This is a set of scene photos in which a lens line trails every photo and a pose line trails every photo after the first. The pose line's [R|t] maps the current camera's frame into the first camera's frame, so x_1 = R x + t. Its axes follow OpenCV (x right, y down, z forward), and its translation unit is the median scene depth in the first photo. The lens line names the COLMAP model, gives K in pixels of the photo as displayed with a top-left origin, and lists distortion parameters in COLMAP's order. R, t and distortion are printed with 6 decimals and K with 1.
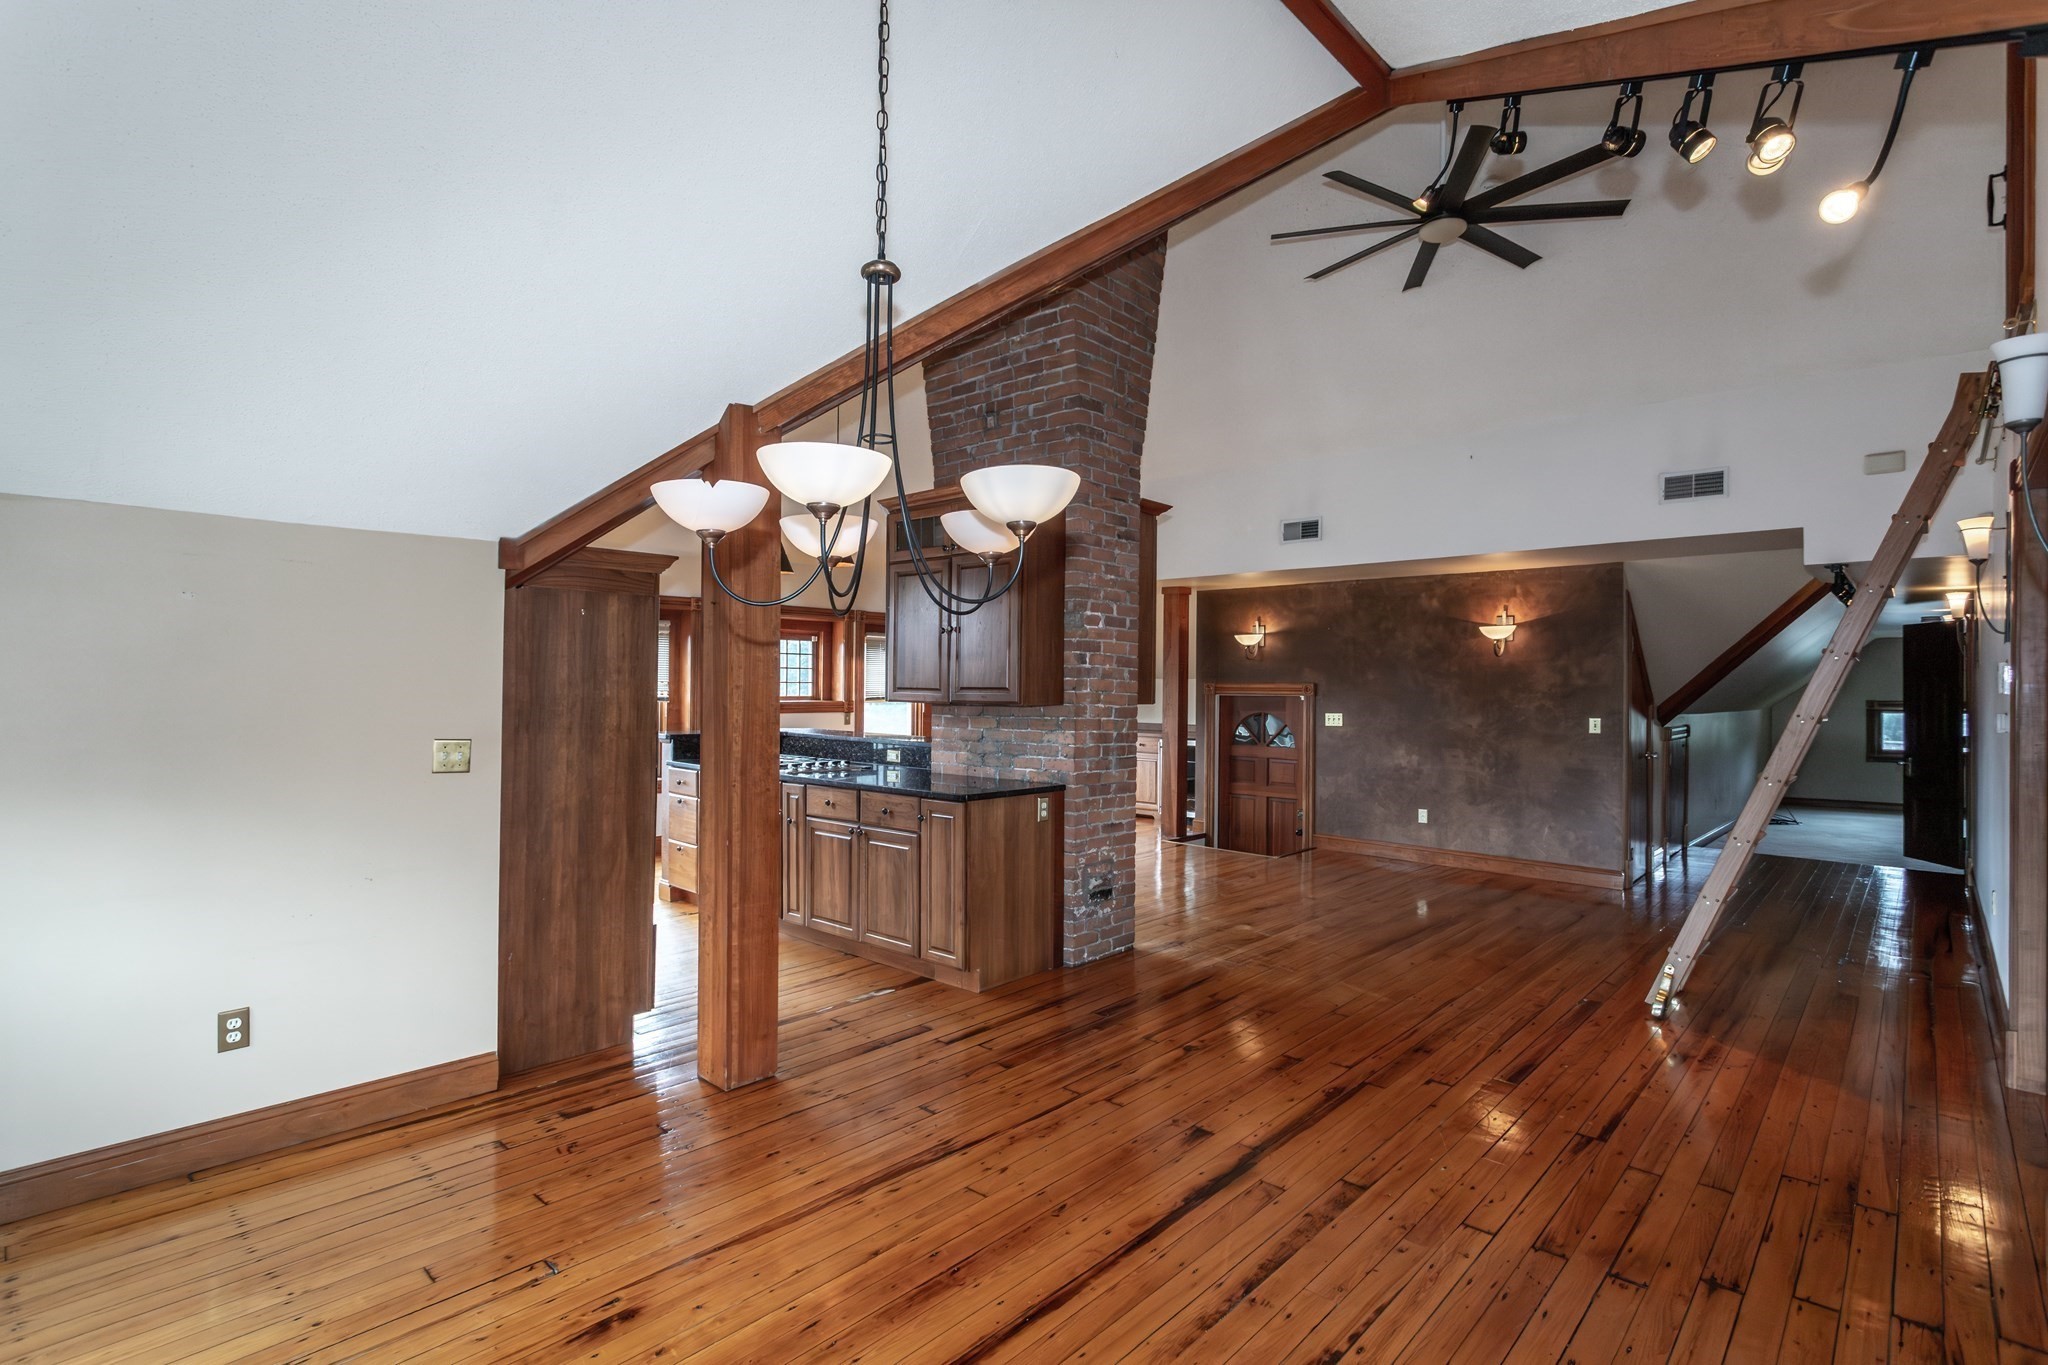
lens RADIAL K [[993.3, 0, 1029.5], [0, 993.3, 683.1], [0, 0, 1]] dist [0.000750, -0.000078]
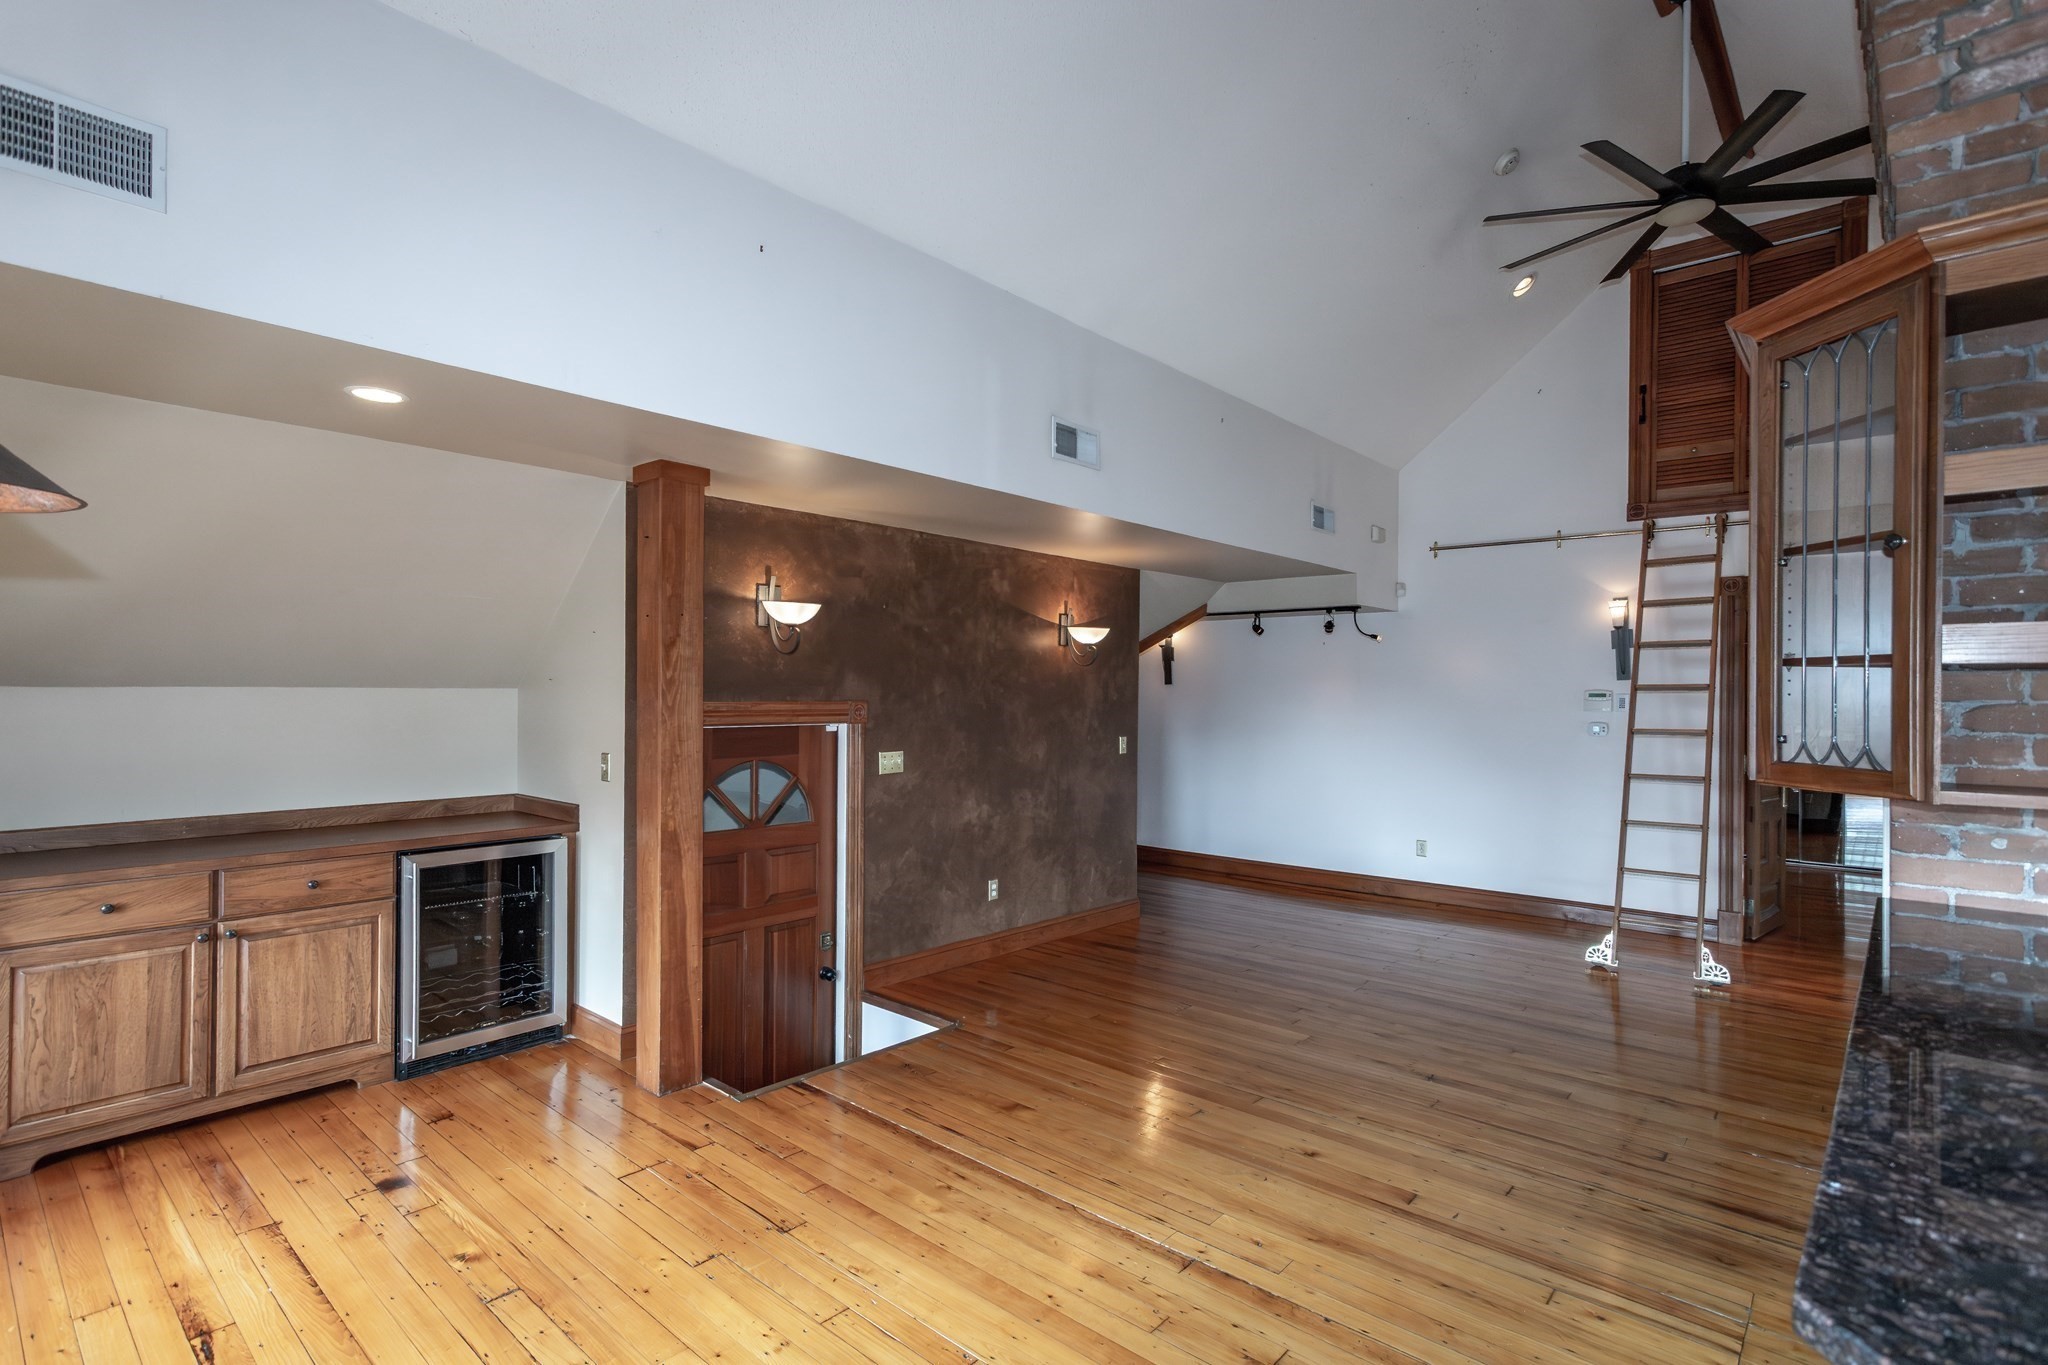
lens RADIAL K [[993.3, 0, 1027.7], [0, 993.3, 681.2], [0, 0, 1]] dist [0.000750, -0.000078]
pose [[-0.017831, -0.002002, 0.999839, -0.301404], [-0.017684, 0.999842, 0.001686, -0.014174], [-0.999685, -0.017651, -0.017864, 0.991911]]
